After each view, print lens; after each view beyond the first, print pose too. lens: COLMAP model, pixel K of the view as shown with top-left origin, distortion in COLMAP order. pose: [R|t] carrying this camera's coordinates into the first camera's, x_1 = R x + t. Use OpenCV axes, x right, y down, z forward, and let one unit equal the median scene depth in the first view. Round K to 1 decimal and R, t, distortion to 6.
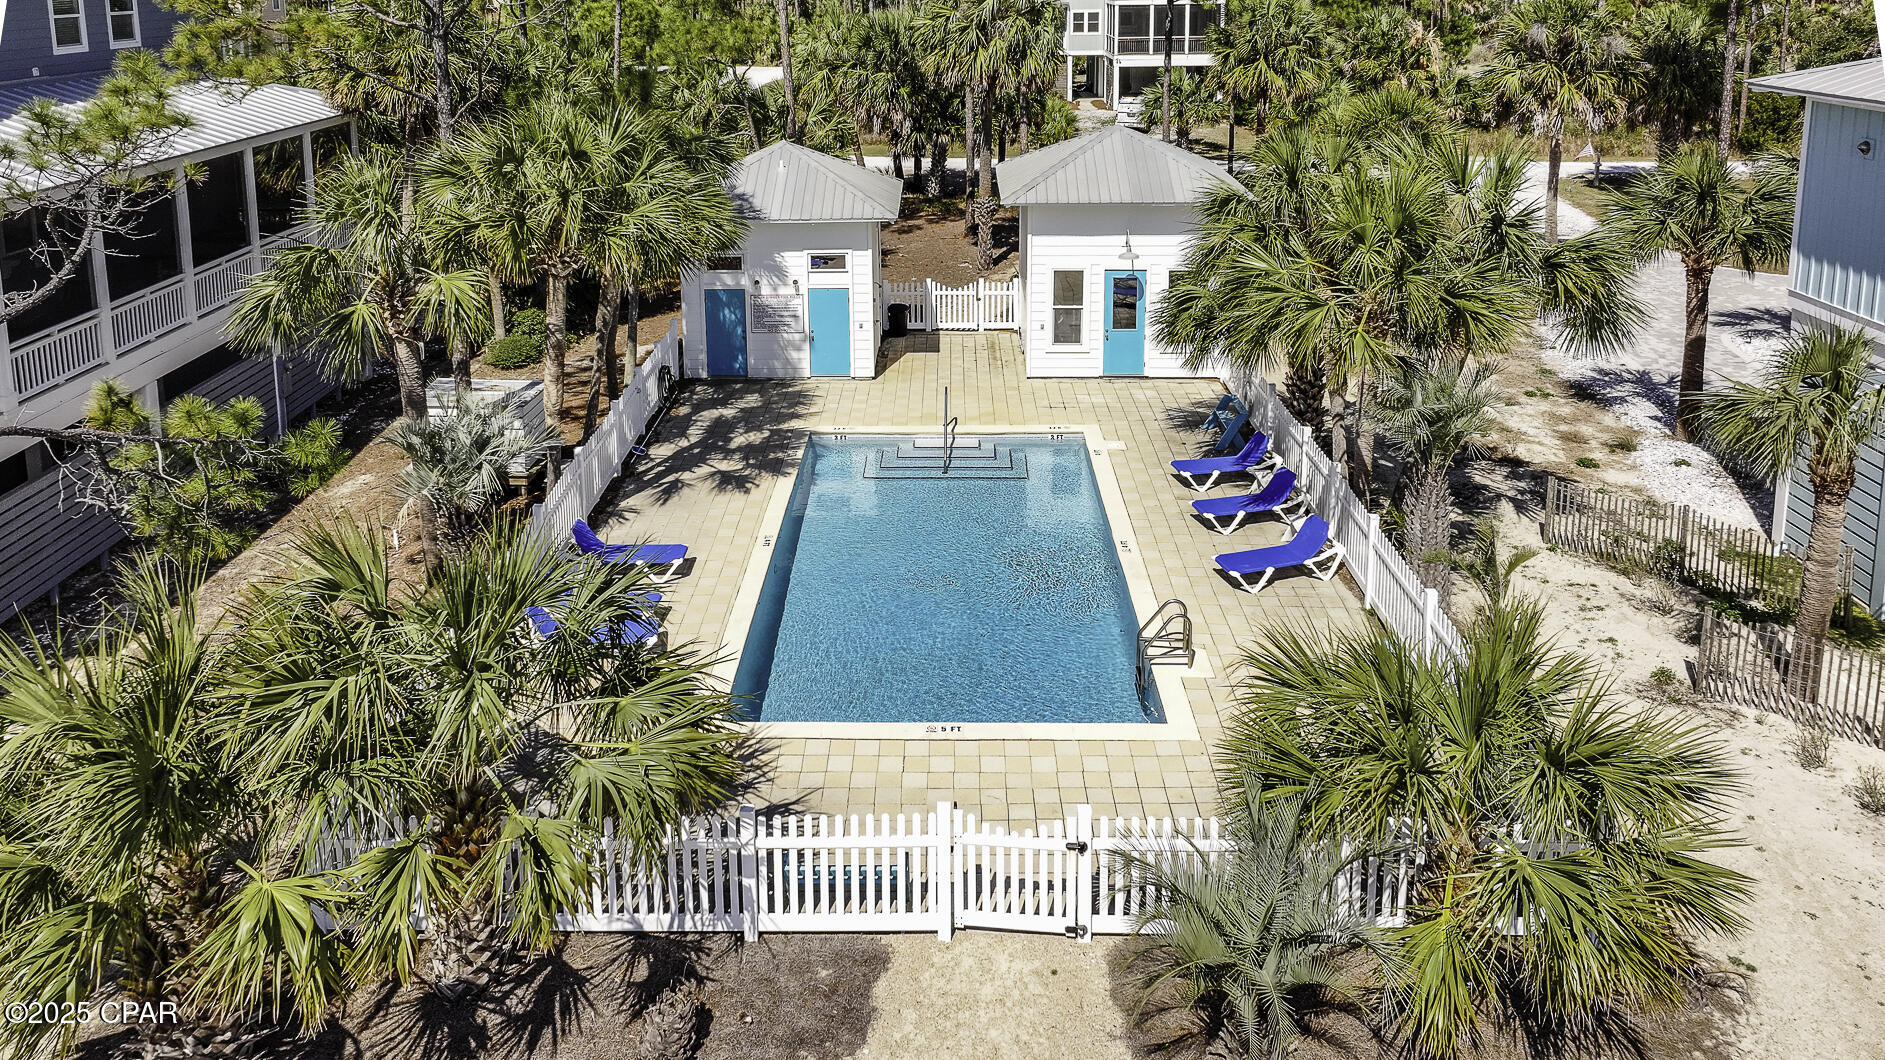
lens RADIAL K [[1330.3, 0, 942.5], [0, 1330.3, 530.0], [0, 0, 1]] dist [0.036572, -0.000319]
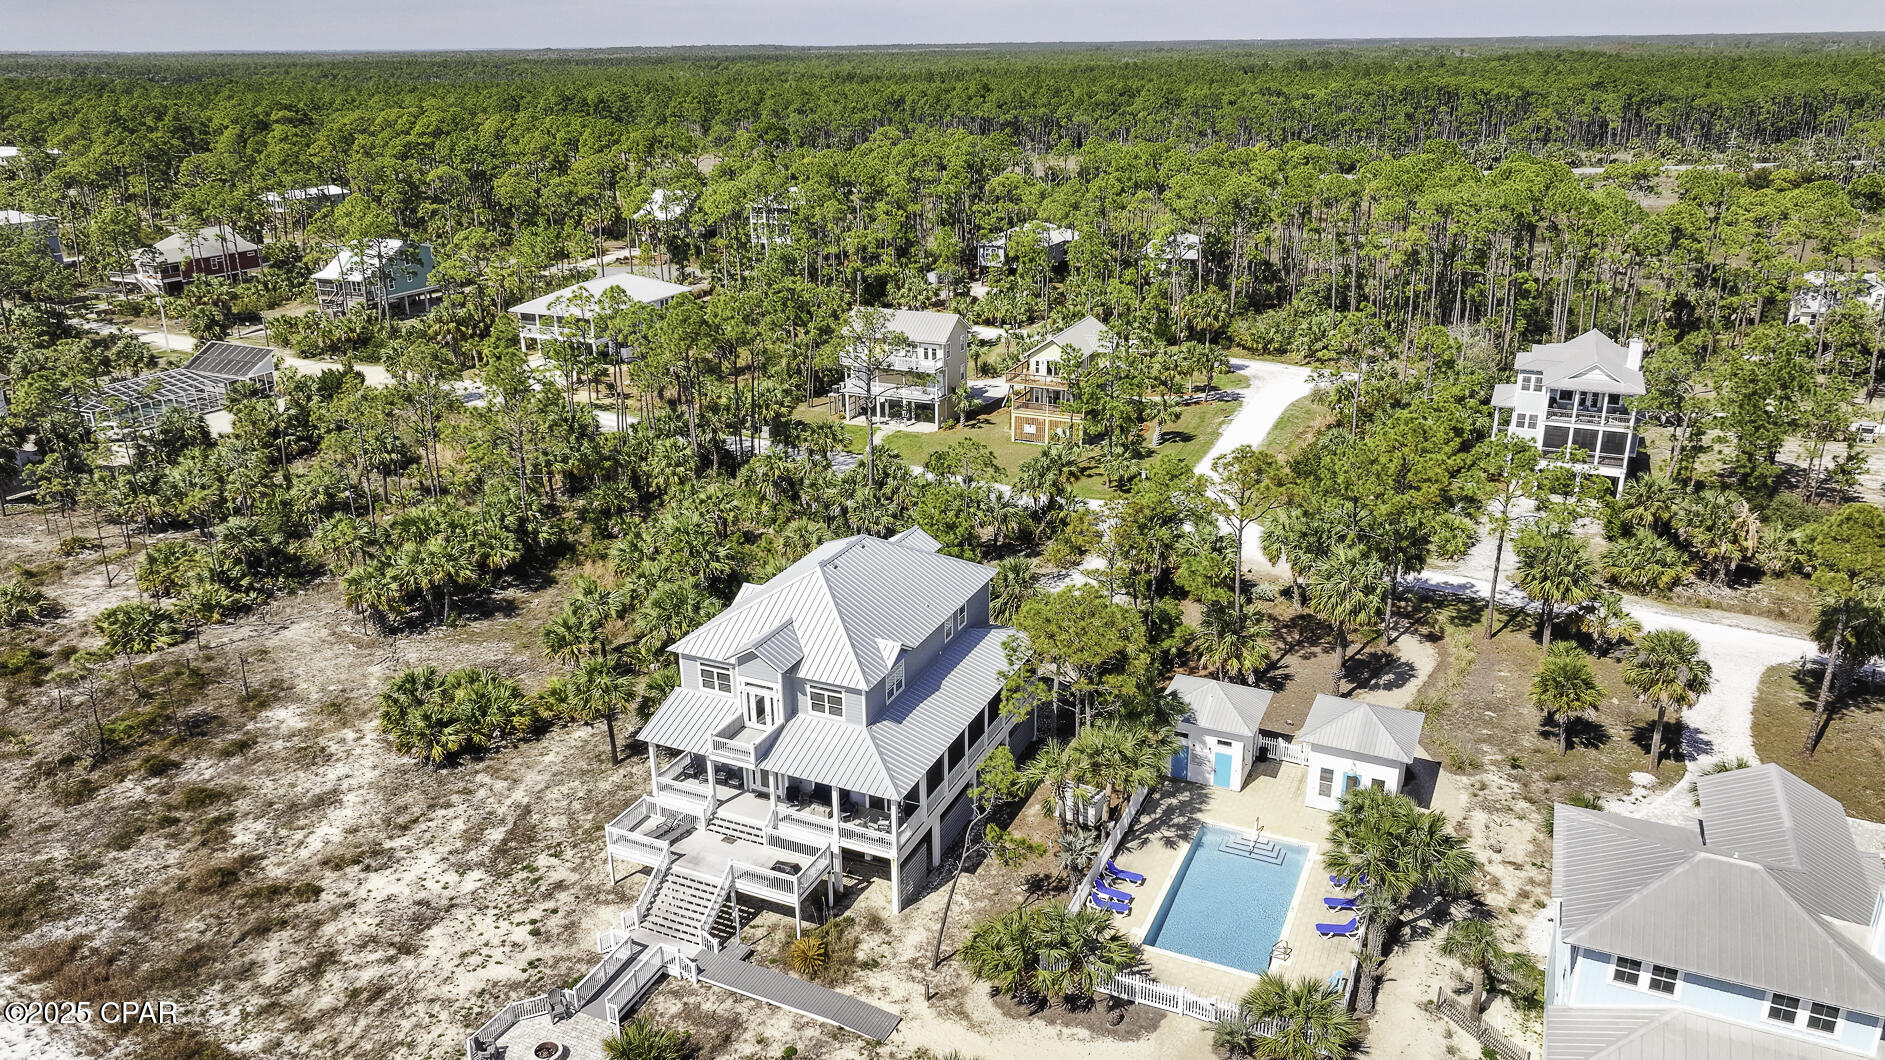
lens RADIAL K [[1330.3, 0, 942.5], [0, 1330.3, 530.0], [0, 0, 1]] dist [0.036572, -0.000319]
pose [[0.914900, 0.116859, -0.386396, 0.339900], [-0.146418, 0.988064, -0.047860, -0.400196], [0.376191, 0.100362, 0.921090, -1.480061]]
